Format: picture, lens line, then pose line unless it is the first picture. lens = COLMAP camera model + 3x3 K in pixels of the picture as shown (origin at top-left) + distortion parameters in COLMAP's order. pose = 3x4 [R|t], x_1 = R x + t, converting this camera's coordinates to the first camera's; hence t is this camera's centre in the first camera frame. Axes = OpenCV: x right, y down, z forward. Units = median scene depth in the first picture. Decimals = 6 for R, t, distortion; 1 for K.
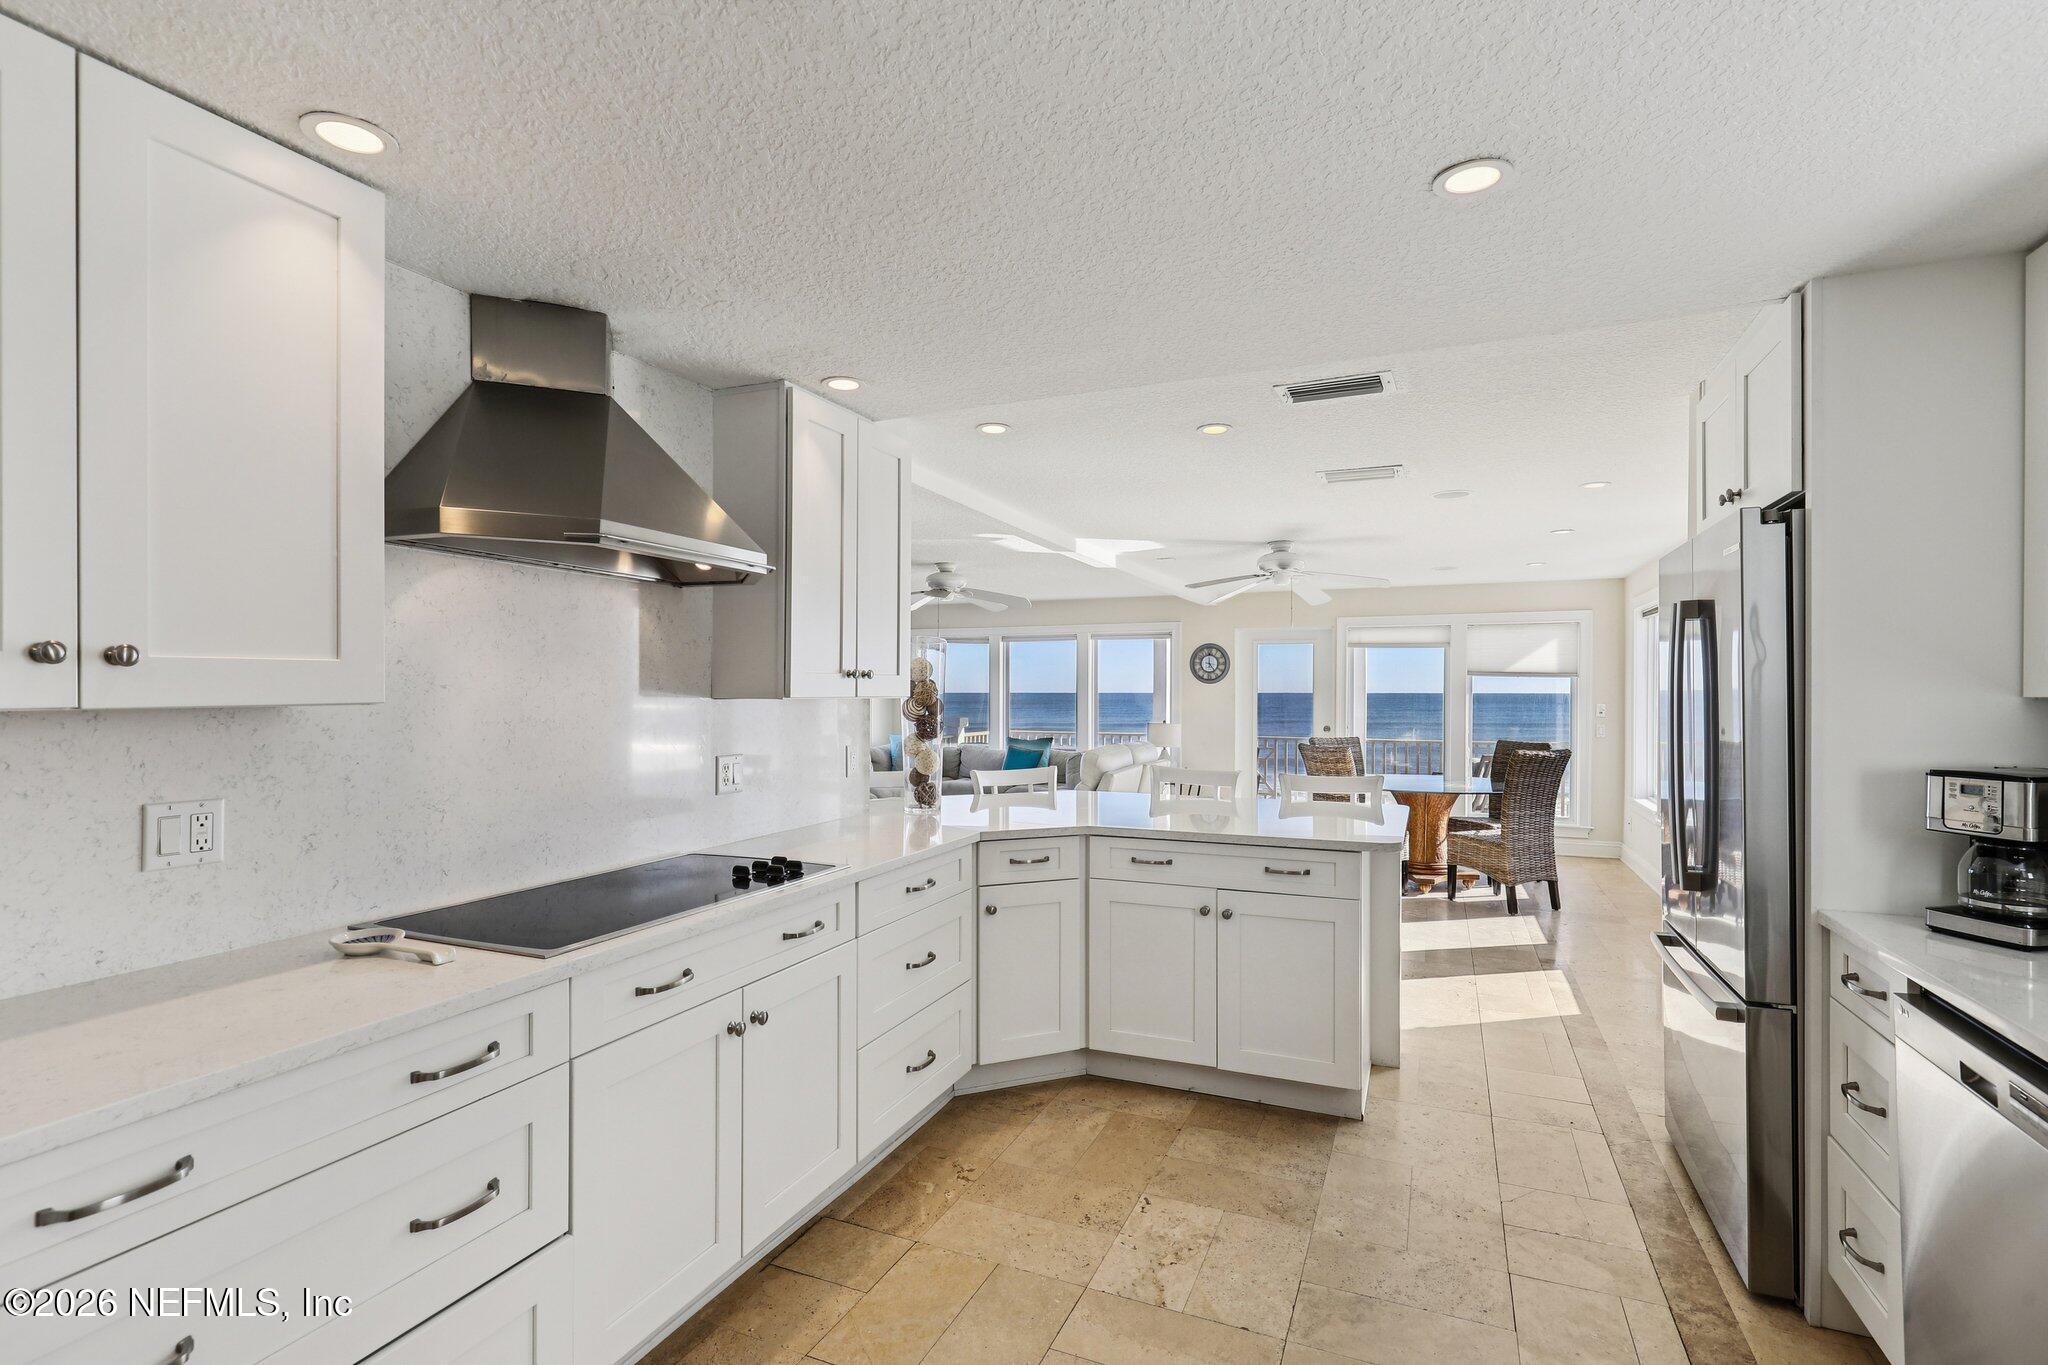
lens RADIAL K [[950.1, 0, 1032.5], [0, 950.1, 690.9], [0, 0, 1]] dist [0.000284, -0.000671]
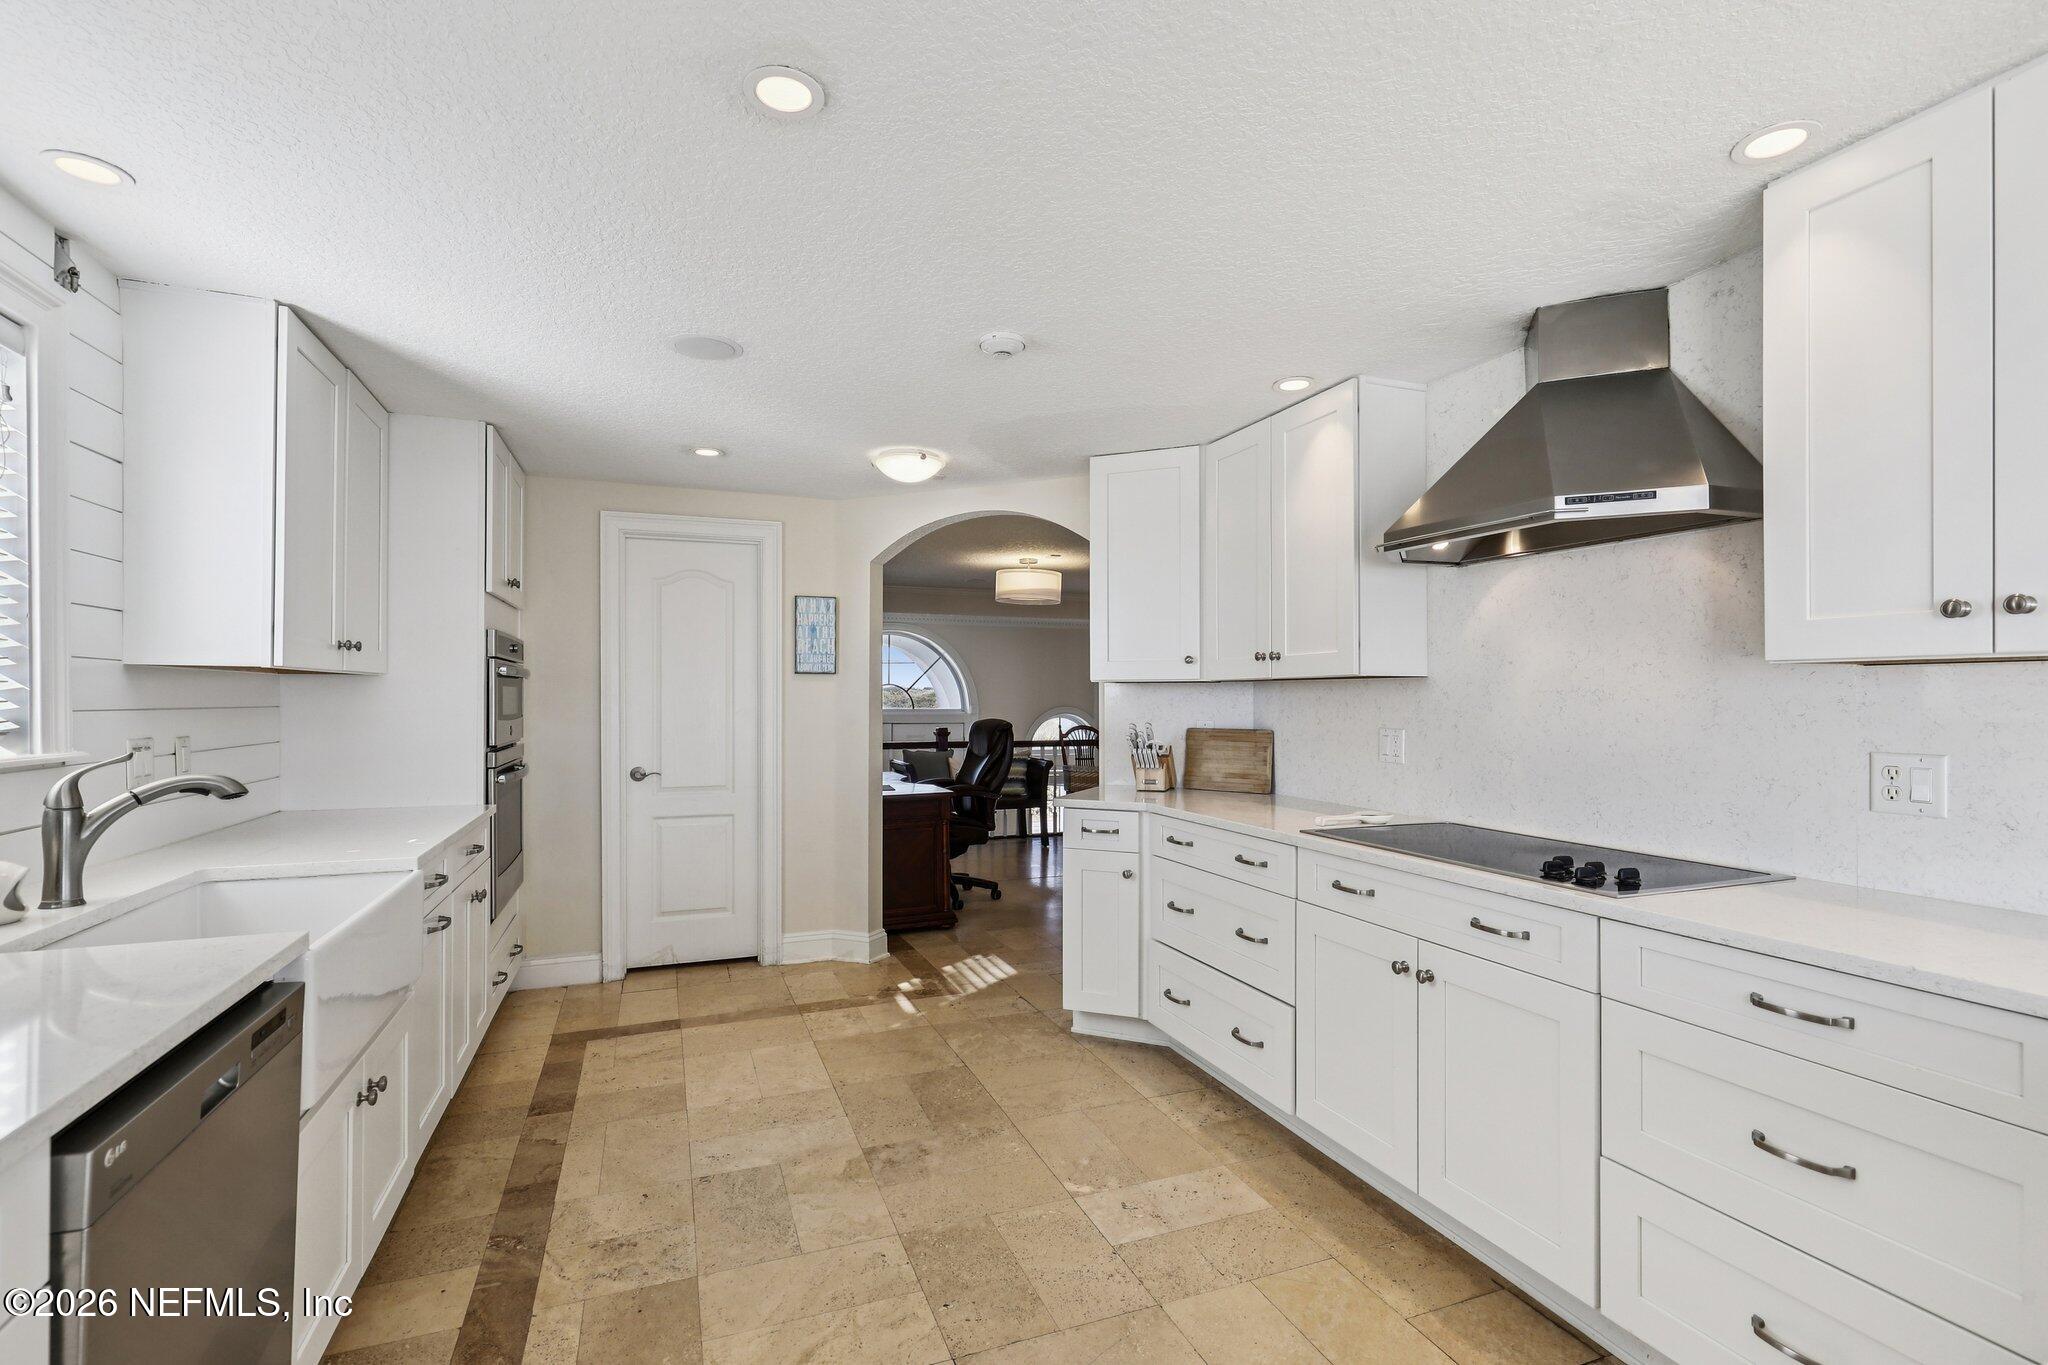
lens RADIAL K [[942.1, 0, 1032.8], [0, 942.1, 686.7], [0, 0, 1]] dist [0.000301, -0.000073]
pose [[-0.709623, -0.010012, -0.704510, 0.522428], [-0.002045, 0.999924, -0.012150, 0.031954], [0.704578, -0.007181, -0.709590, 1.016892]]
